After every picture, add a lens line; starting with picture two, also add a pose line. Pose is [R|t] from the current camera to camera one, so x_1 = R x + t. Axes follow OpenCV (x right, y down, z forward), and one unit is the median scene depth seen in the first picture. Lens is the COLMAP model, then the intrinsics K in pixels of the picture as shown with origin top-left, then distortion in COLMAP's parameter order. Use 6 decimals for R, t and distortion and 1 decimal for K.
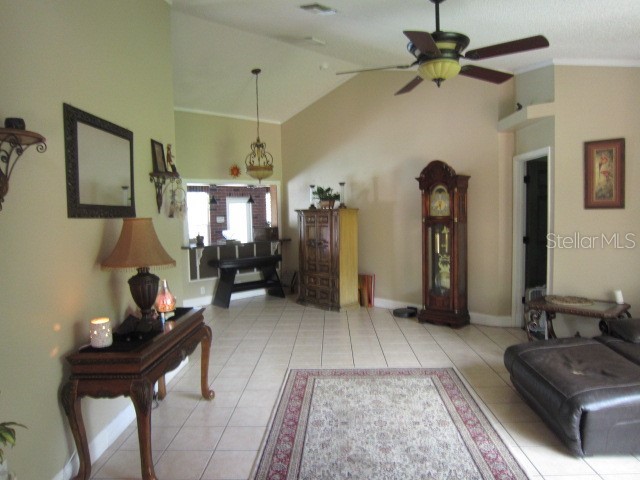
lens RADIAL K [[456.5, 0, 318.4], [0, 456.5, 242.4], [0, 0, 1]] dist [-0.066651, 0.025426]
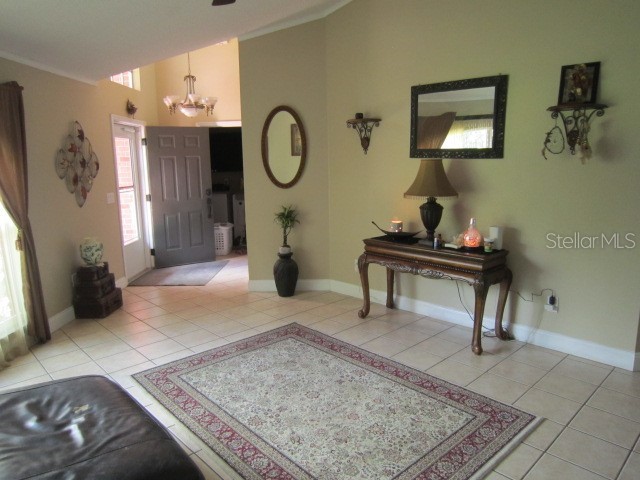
lens RADIAL K [[456.5, 0, 317.8], [0, 456.5, 240.6], [0, 0, 1]] dist [-0.066651, 0.025426]
pose [[-0.708212, 0.155742, -0.688607, 0.731657], [-0.015948, 0.971587, 0.236146, -0.122315], [0.705819, 0.178223, -0.685606, 1.624046]]
